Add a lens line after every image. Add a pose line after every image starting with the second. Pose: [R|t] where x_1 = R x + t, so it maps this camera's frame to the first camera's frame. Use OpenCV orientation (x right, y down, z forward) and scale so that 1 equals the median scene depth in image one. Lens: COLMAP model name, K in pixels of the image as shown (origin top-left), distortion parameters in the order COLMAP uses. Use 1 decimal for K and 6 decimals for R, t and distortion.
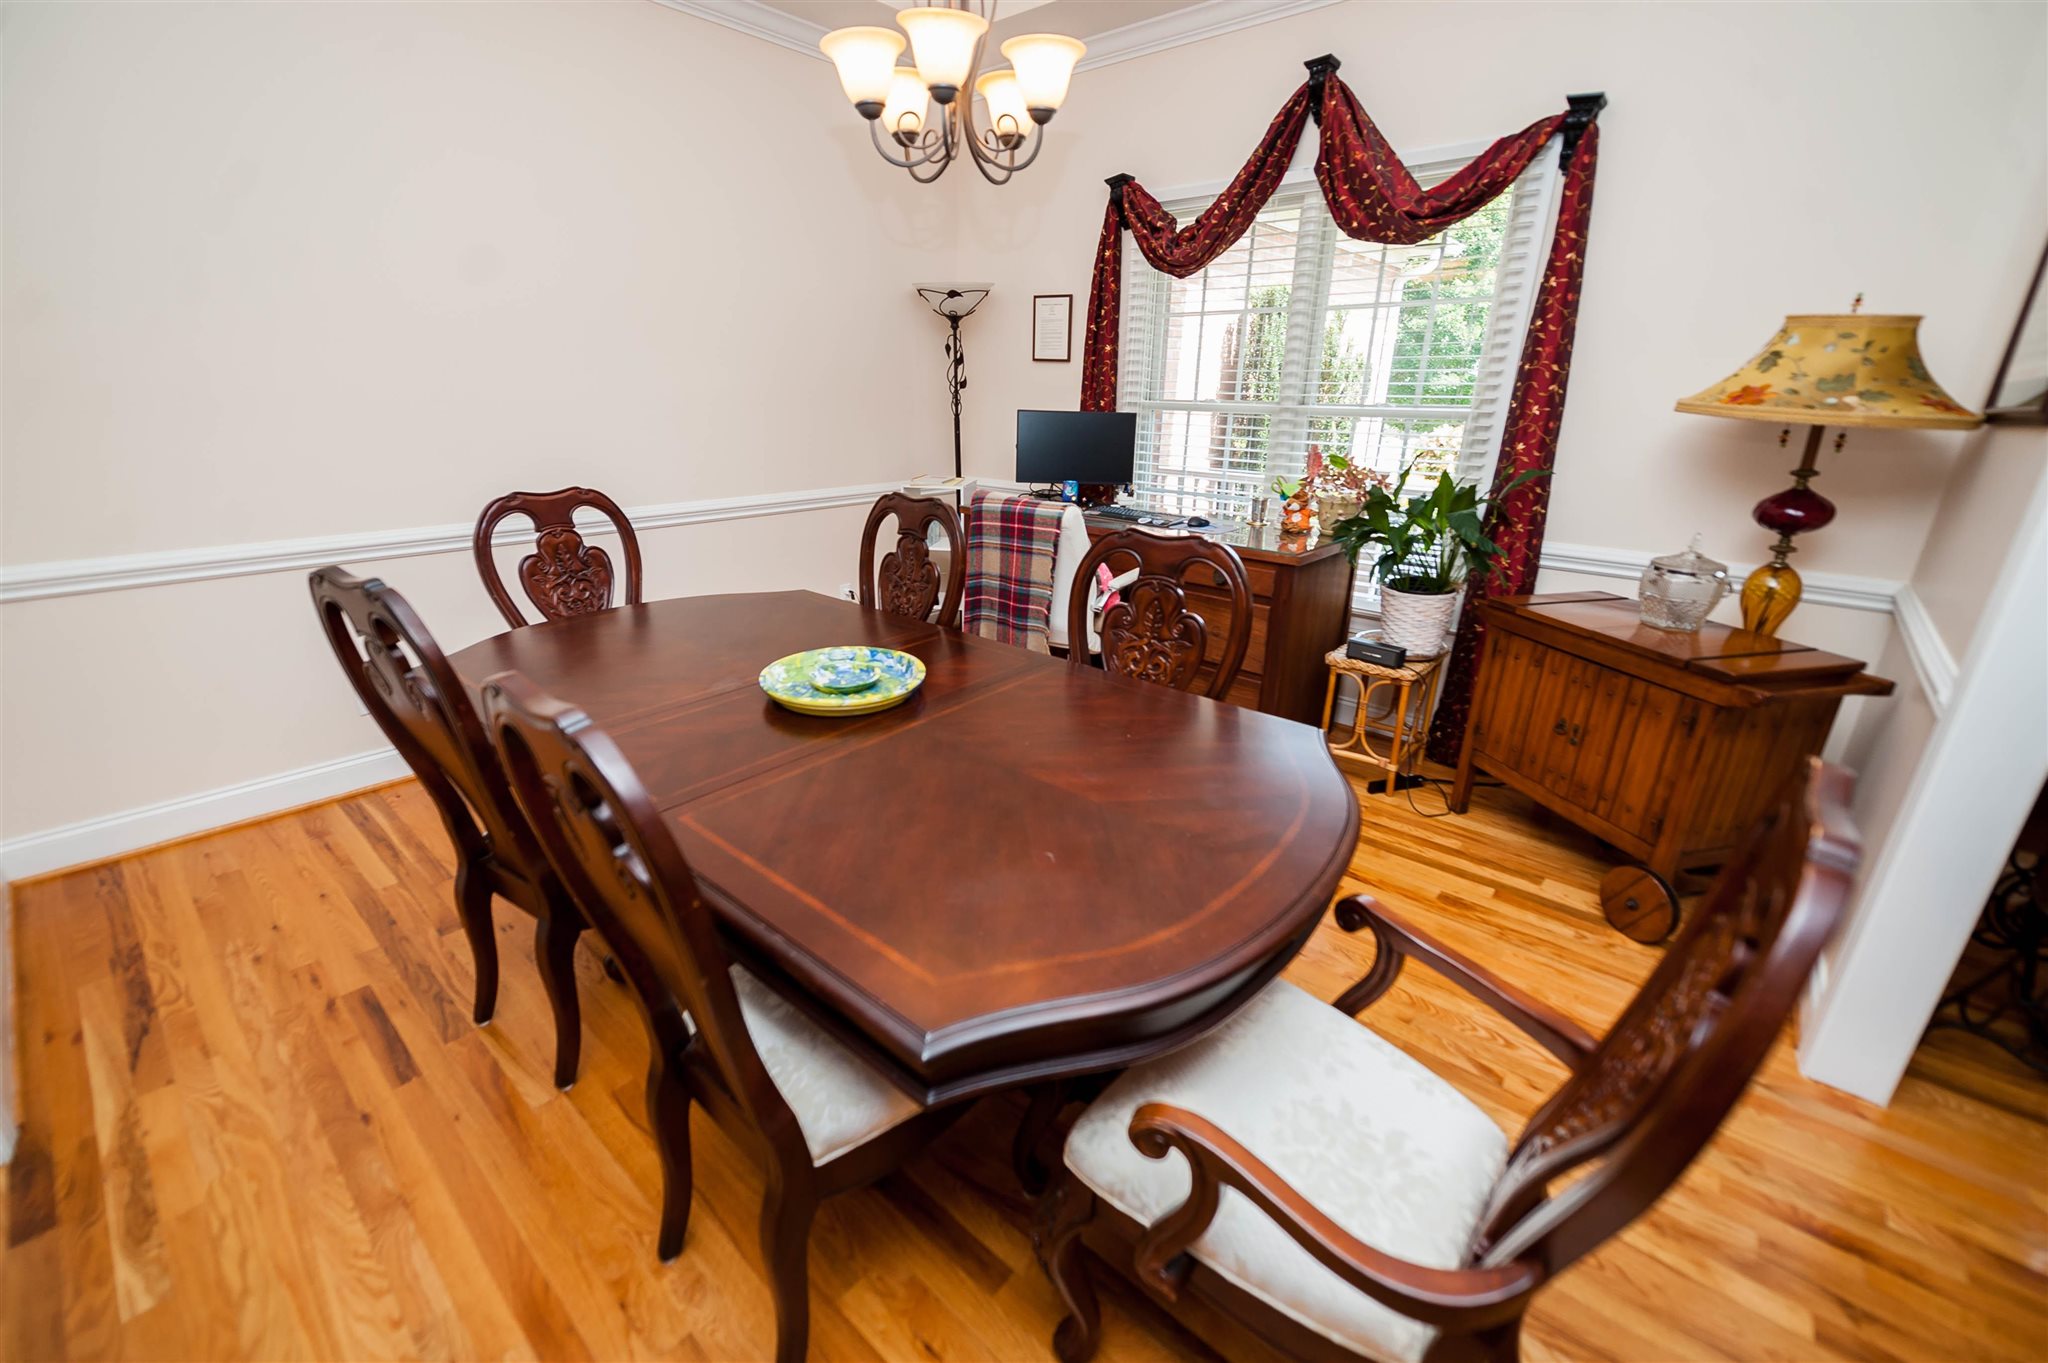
lens RADIAL K [[810.4, 0, 1018.8], [0, 810.4, 688.3], [0, 0, 1]] dist [0.002985, -0.000849]
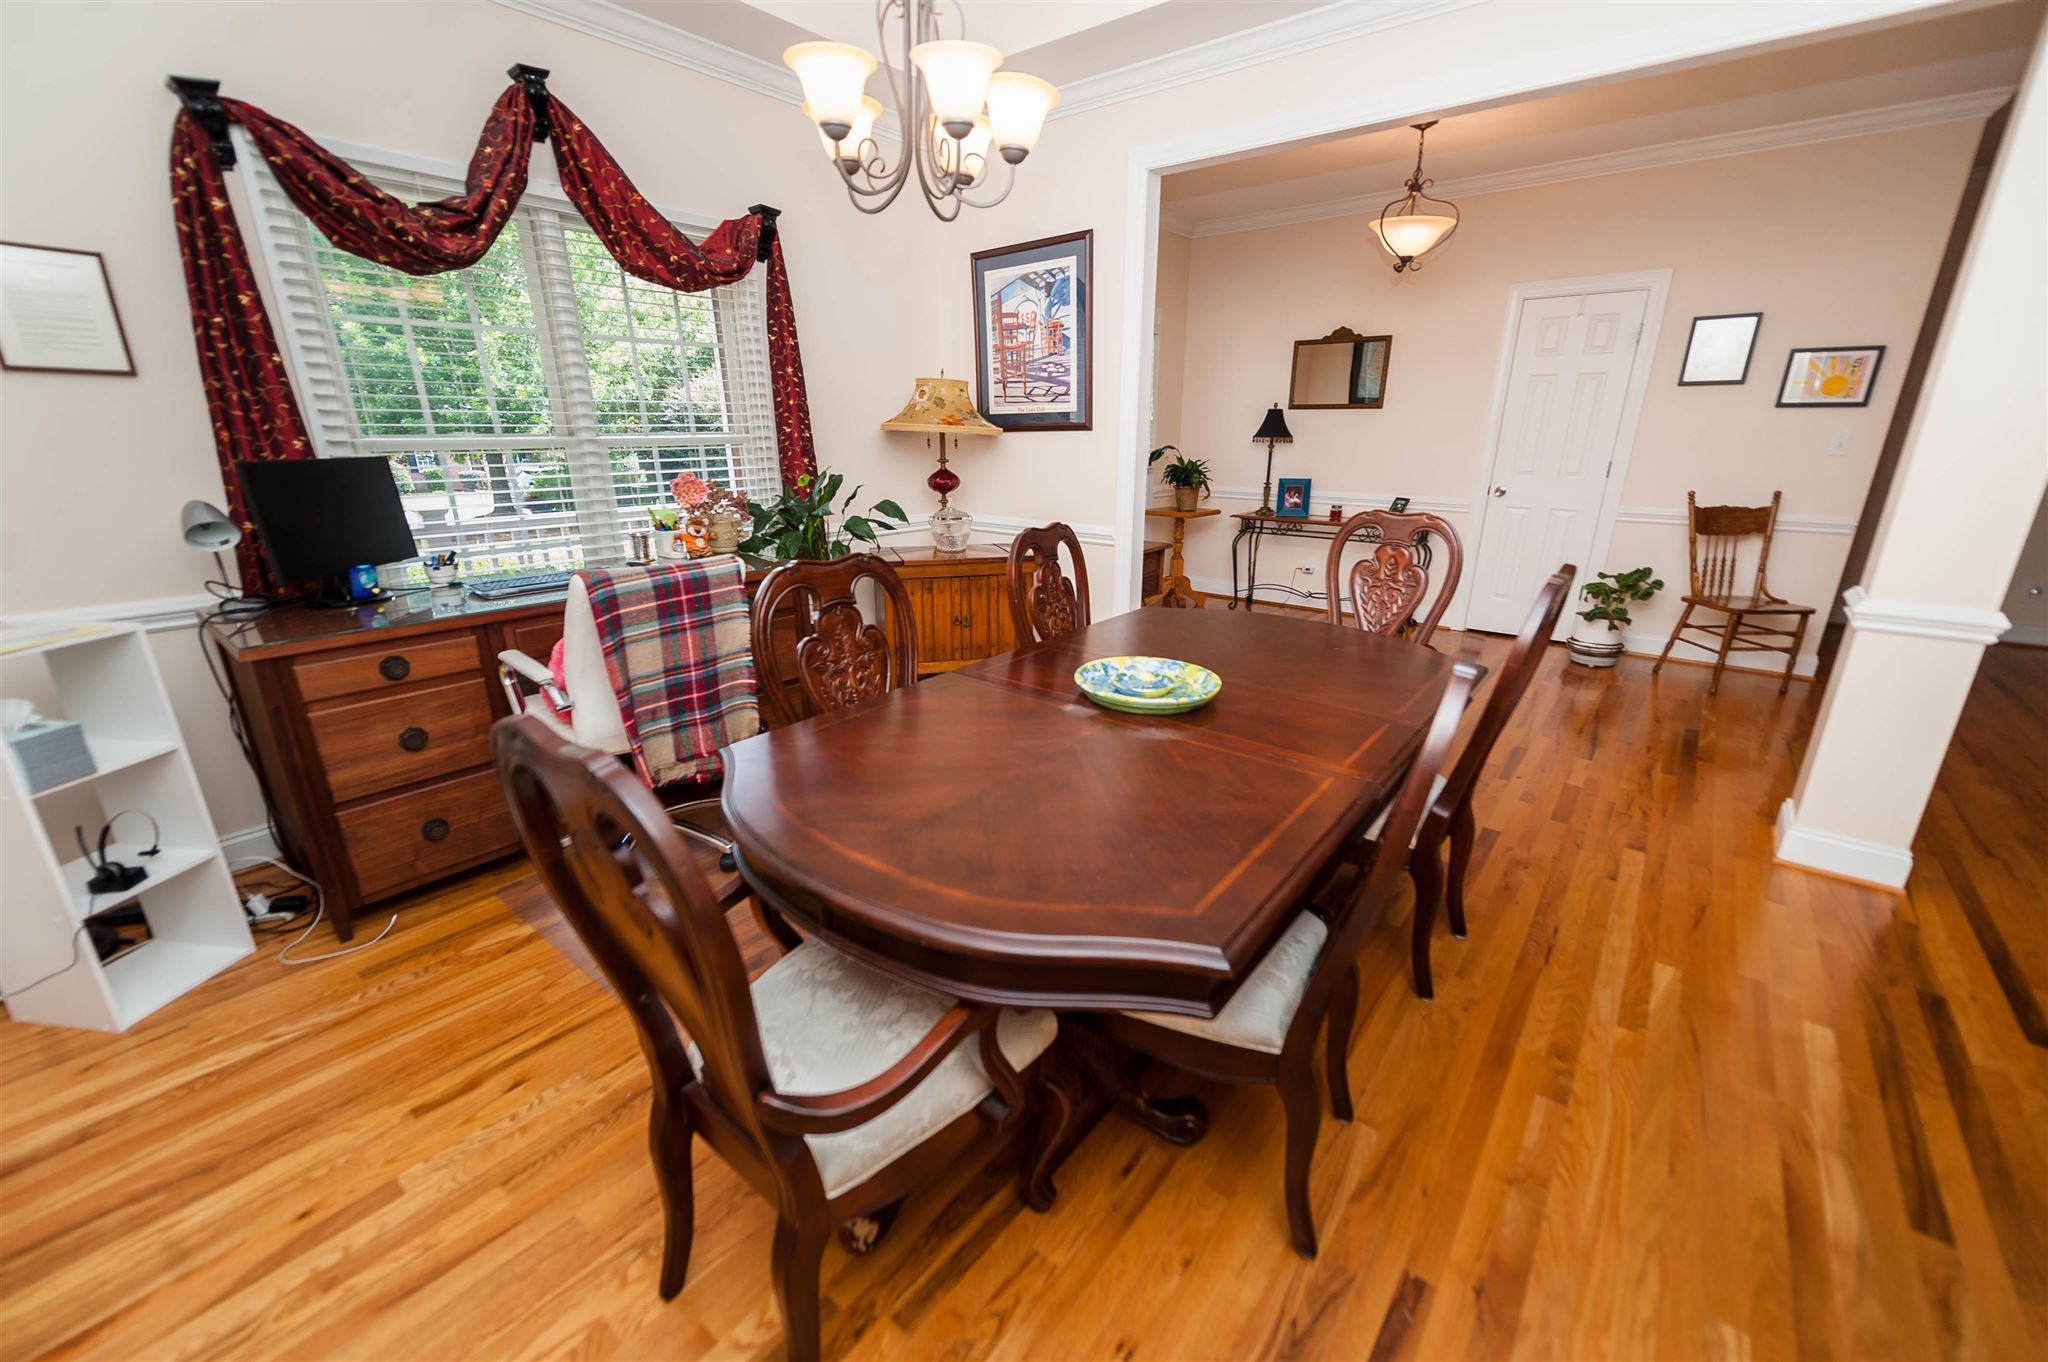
lens RADIAL K [[810.4, 0, 1020.7], [0, 810.4, 679.0], [0, 0, 1]] dist [0.002985, -0.000849]
pose [[-0.016773, -0.319397, 0.947472, -0.760045], [0.346996, 0.886851, 0.305104, -0.250841], [-0.937717, 0.333887, 0.095954, 0.628339]]
